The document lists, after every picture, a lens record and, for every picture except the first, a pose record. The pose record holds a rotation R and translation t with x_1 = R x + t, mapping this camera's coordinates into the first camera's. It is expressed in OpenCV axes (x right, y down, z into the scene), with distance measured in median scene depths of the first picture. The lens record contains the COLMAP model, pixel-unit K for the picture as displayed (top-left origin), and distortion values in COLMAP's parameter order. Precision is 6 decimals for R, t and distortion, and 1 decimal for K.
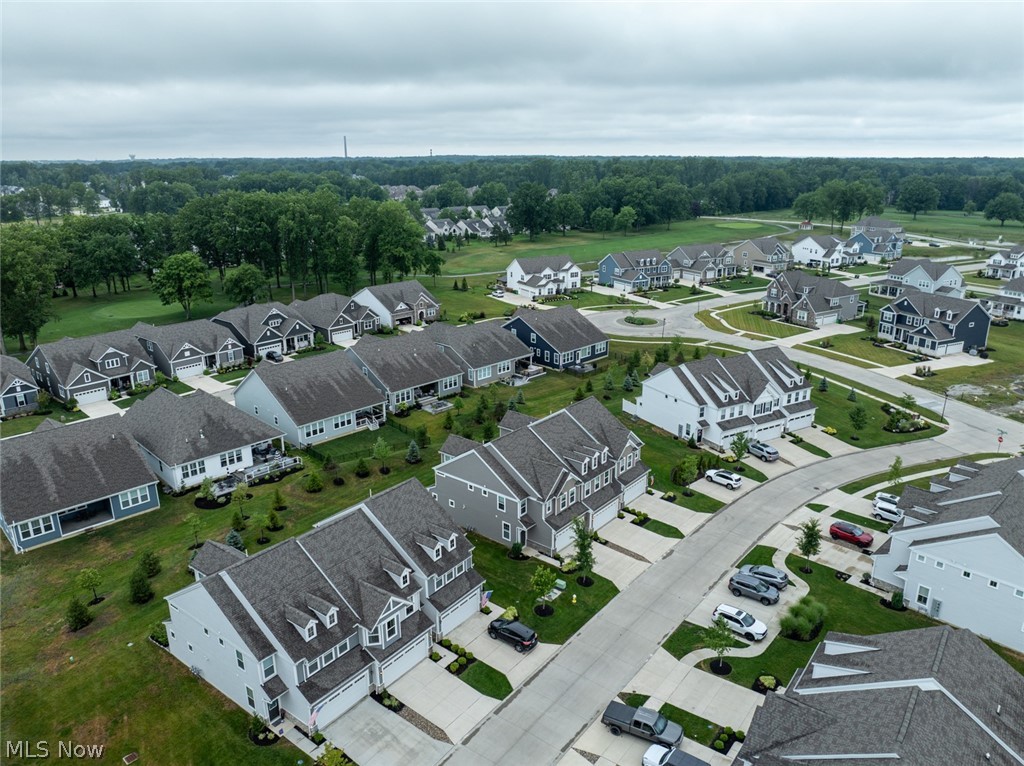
lens RADIAL K [[712.3, 0, 515.0], [0, 712.3, 382.2], [0, 0, 1]] dist [-0.031219, -0.002815]
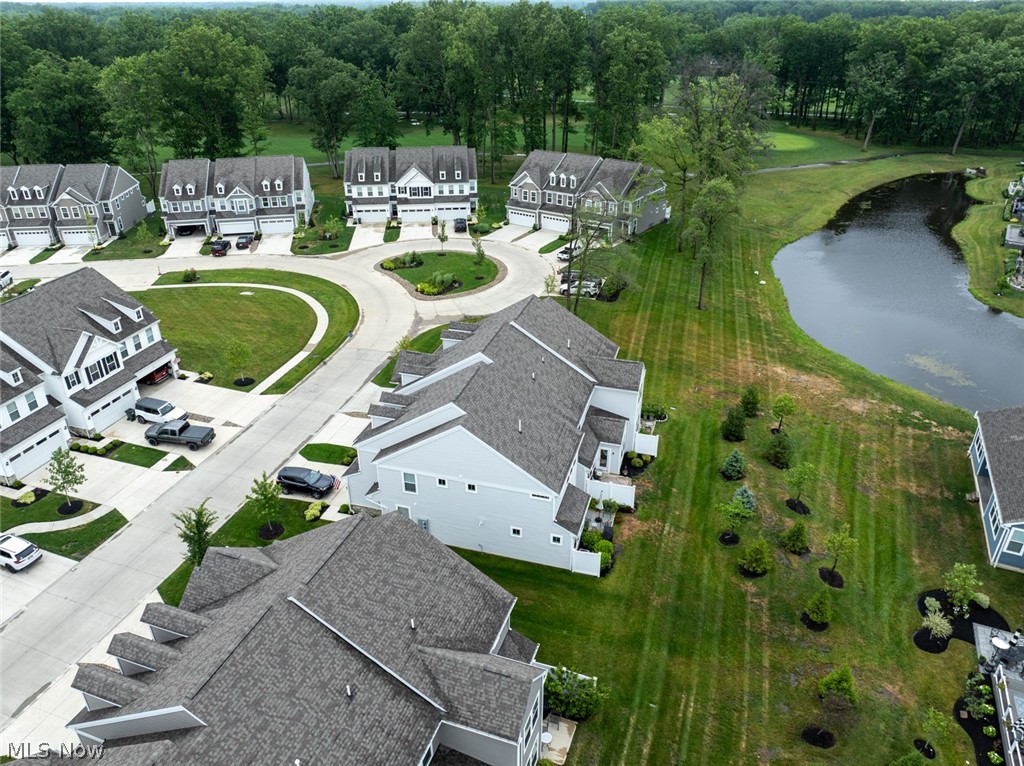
lens RADIAL K [[712.3, 0, 515.0], [0, 712.3, 382.2], [0, 0, 1]] dist [-0.031219, -0.002815]
pose [[-0.935203, 0.172765, -0.309106, 0.003215], [-0.102173, 0.704133, 0.702679, -0.281638], [0.339050, 0.688730, -0.640855, 1.146665]]
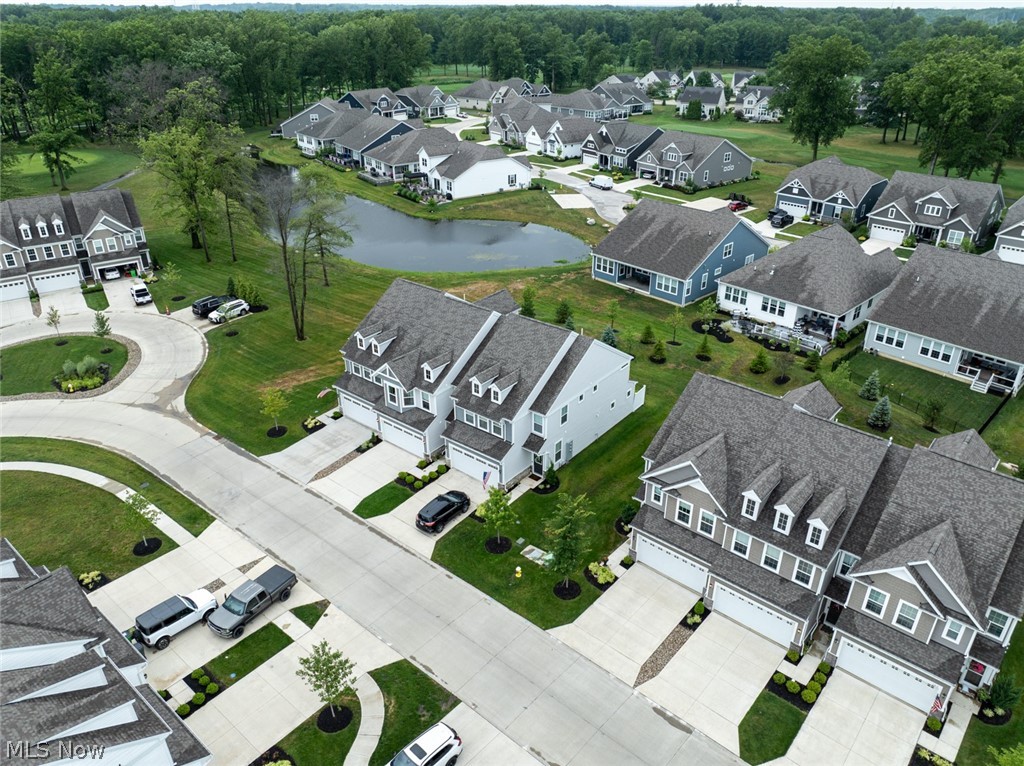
lens RADIAL K [[712.3, 0, 515.0], [0, 712.3, 382.2], [0, 0, 1]] dist [-0.031219, -0.002815]
pose [[-0.026301, 0.473071, -0.880632, 0.487534], [-0.304552, 0.835267, 0.457797, -0.136819], [0.952133, 0.280239, 0.122107, 0.682119]]
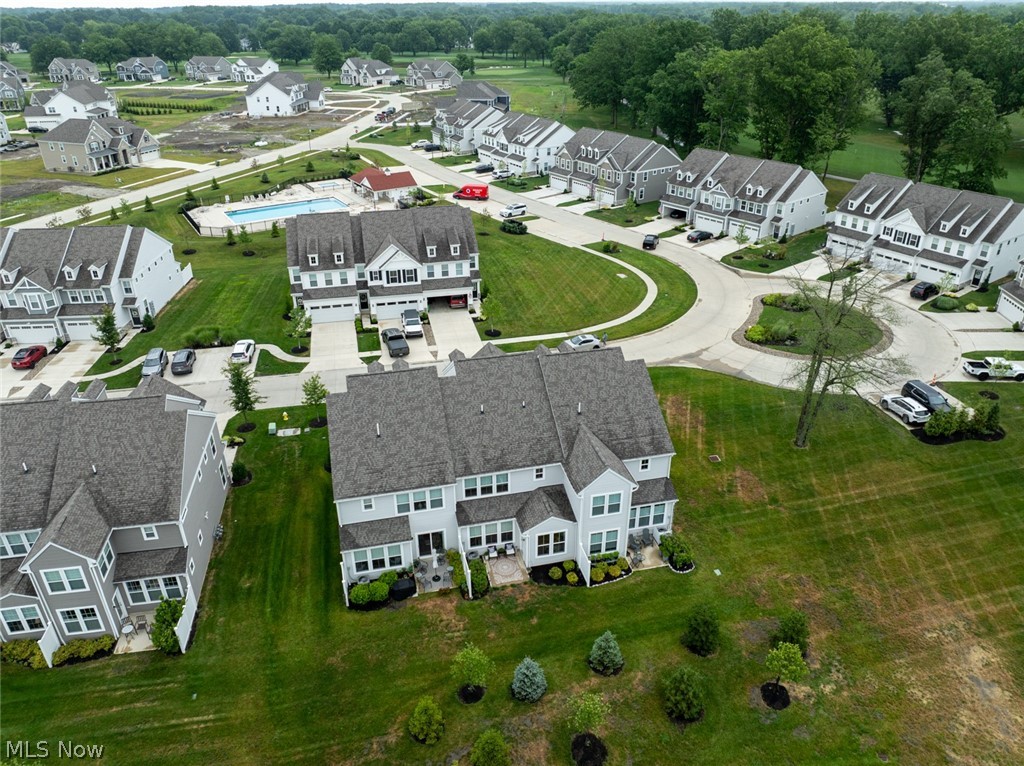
lens RADIAL K [[712.3, 0, 515.0], [0, 712.3, 382.2], [0, 0, 1]] dist [-0.031219, -0.002815]
pose [[-0.774764, -0.292135, 0.560712, -0.537537], [0.198774, 0.729334, 0.654645, -0.233720], [-0.600192, 0.618650, -0.506993, 1.010239]]
